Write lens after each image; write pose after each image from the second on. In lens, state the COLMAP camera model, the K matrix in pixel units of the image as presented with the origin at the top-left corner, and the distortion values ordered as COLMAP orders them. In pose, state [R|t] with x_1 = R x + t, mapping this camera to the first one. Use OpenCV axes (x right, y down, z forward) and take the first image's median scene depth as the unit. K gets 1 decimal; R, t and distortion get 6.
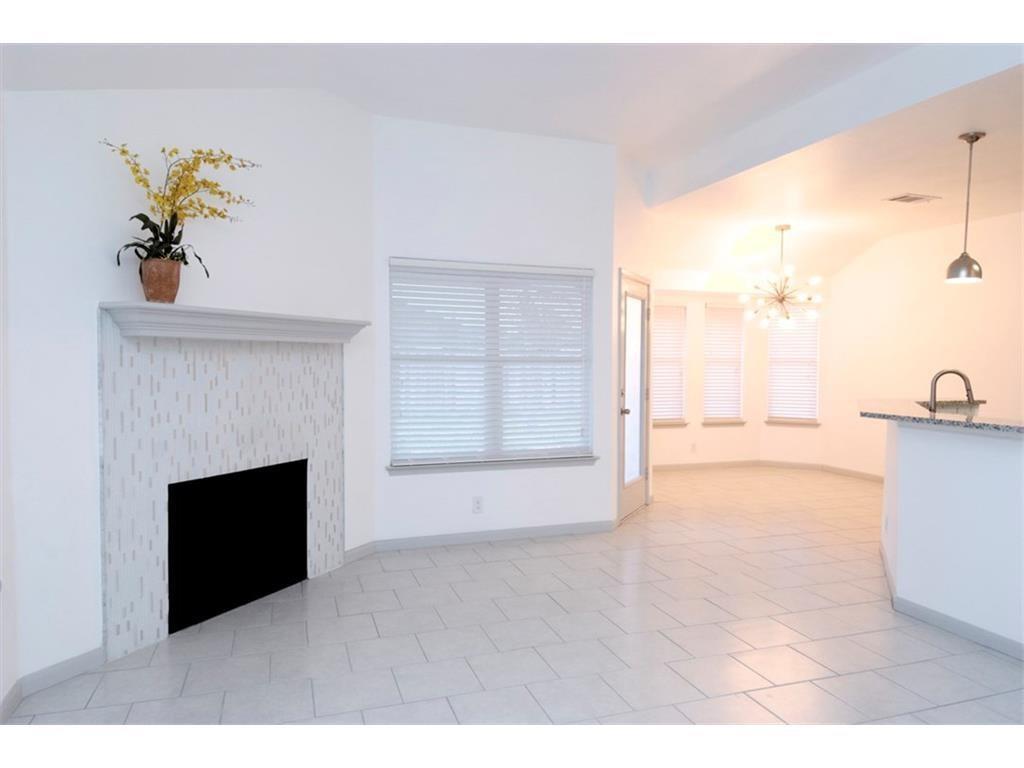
lens RADIAL K [[673.0, 0, 512.0], [0, 673.0, 384.0], [0, 0, 1]] dist [-0.001464, -0.003022]
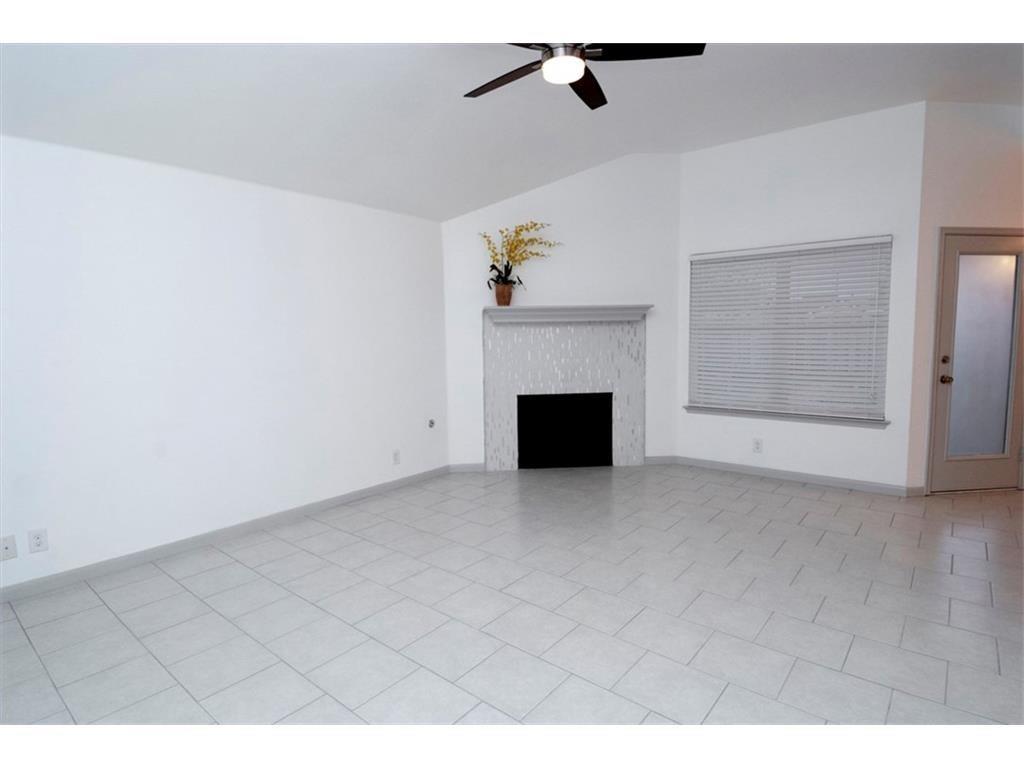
lens RADIAL K [[537.4, 0, 512.0], [0, 537.4, 384.0], [0, 0, 1]] dist [0.017867, -0.000299]
pose [[0.514455, 0.069276, -0.854715, 0.758141], [-0.011814, 0.997209, 0.073714, -0.002695], [0.857436, -0.027825, 0.513838, 0.137870]]
